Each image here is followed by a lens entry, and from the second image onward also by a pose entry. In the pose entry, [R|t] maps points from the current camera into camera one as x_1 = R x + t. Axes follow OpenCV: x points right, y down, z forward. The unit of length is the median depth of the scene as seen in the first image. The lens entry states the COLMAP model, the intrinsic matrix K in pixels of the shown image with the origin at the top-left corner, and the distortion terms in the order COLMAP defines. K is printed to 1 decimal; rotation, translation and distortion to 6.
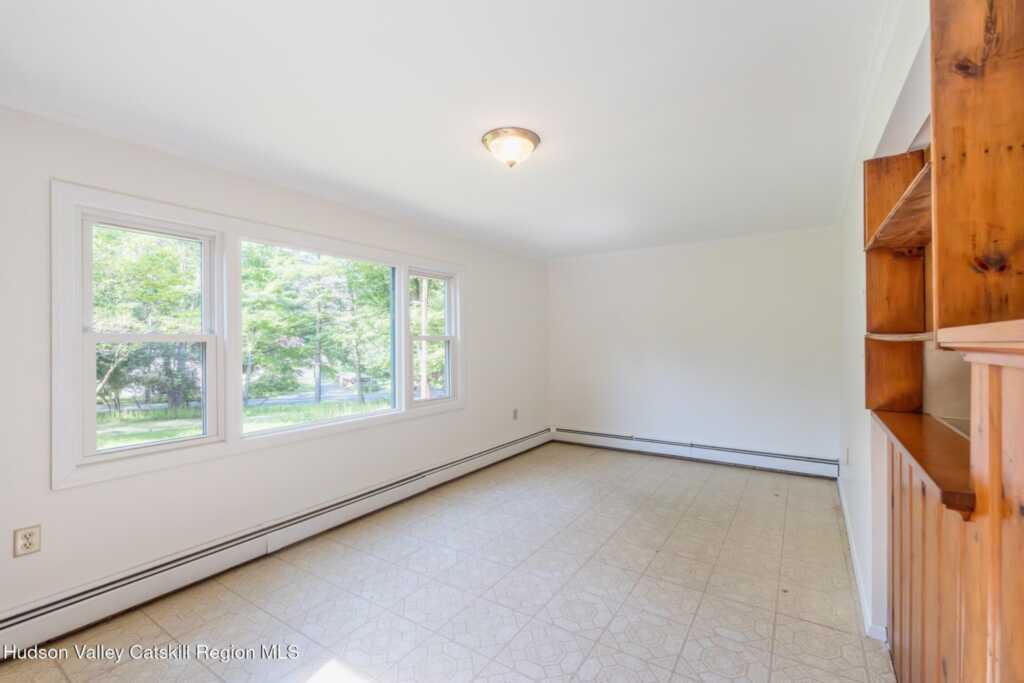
lens RADIAL K [[395.2, 0, 512.0], [0, 395.2, 341.5], [0, 0, 1]] dist [-0.000400, 0.000019]
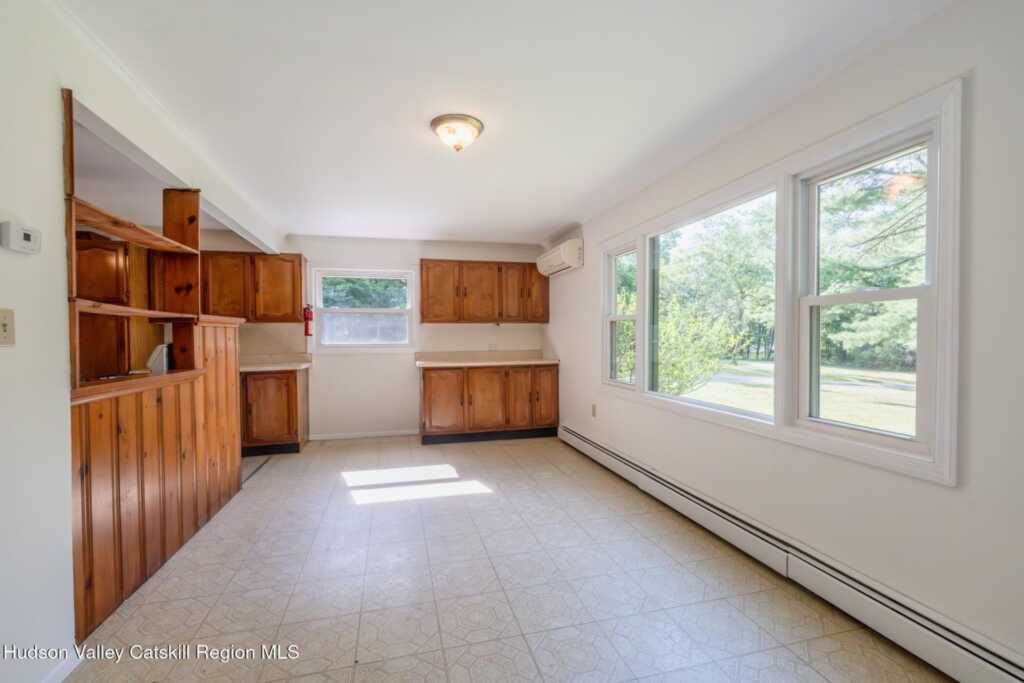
lens RADIAL K [[442.4, 0, 512.0], [0, 442.4, 341.5], [0, 0, 1]] dist [-0.000728, -0.000003]
pose [[-0.624296, 0.023963, -0.780820, 0.997646], [0.011362, 0.999702, 0.021595, 0.056997], [0.781105, 0.004610, -0.624383, 2.178810]]
